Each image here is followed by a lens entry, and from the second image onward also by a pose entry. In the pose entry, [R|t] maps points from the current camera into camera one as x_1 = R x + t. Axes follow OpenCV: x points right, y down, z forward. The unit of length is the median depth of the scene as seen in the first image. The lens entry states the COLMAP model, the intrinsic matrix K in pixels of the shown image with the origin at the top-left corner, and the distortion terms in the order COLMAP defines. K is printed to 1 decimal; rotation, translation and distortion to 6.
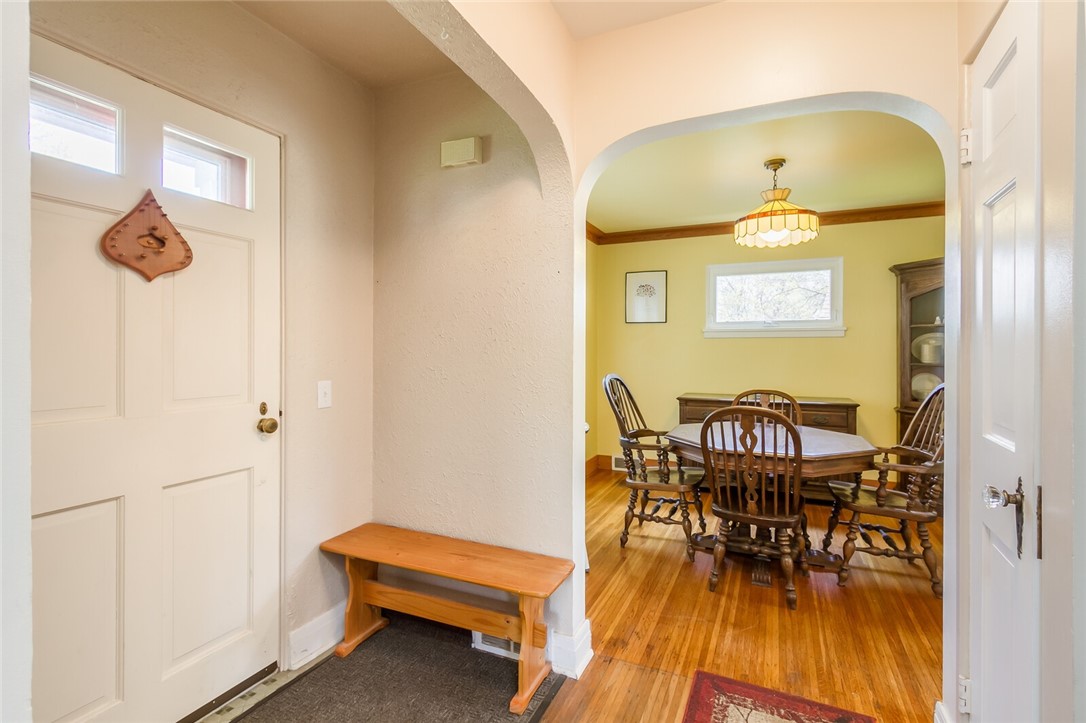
lens RADIAL K [[501.9, 0, 550.1], [0, 501.9, 343.6], [0, 0, 1]] dist [-0.002346, -0.000438]
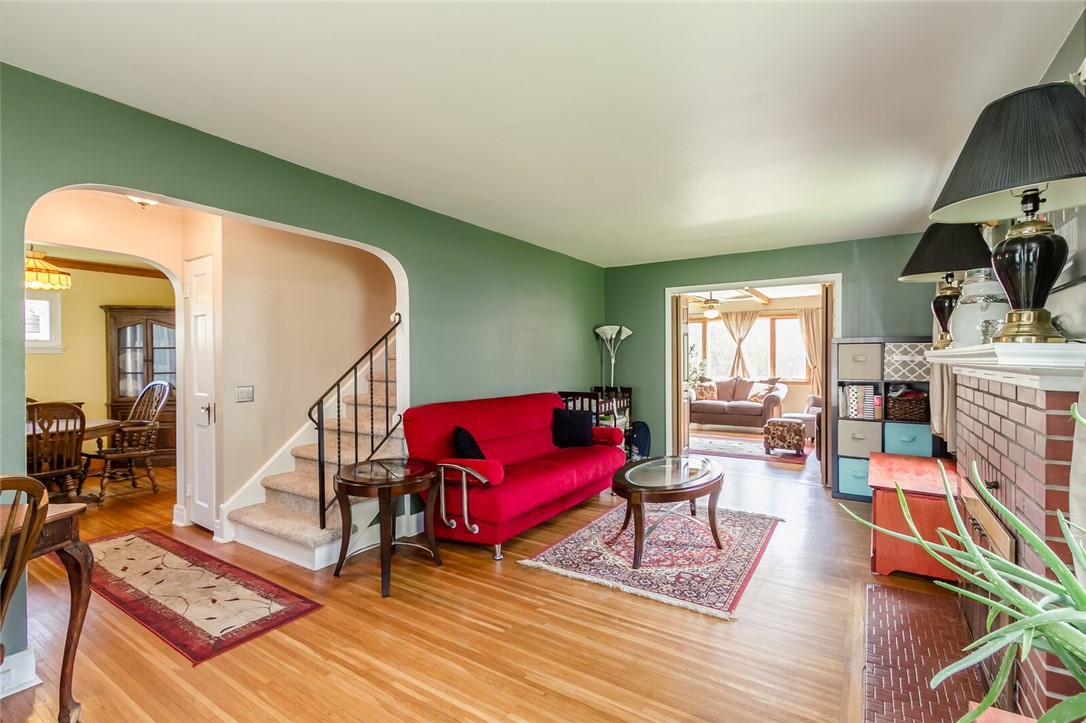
lens RADIAL K [[501.9, 0, 542.6], [0, 501.9, 358.1], [0, 0, 1]] dist [-0.002346, -0.000438]
pose [[0.149914, -0.009225, 0.988656, -0.911319], [-0.005436, 0.999934, 0.010154, -0.039507], [-0.988684, -0.006897, 0.149854, -0.768532]]
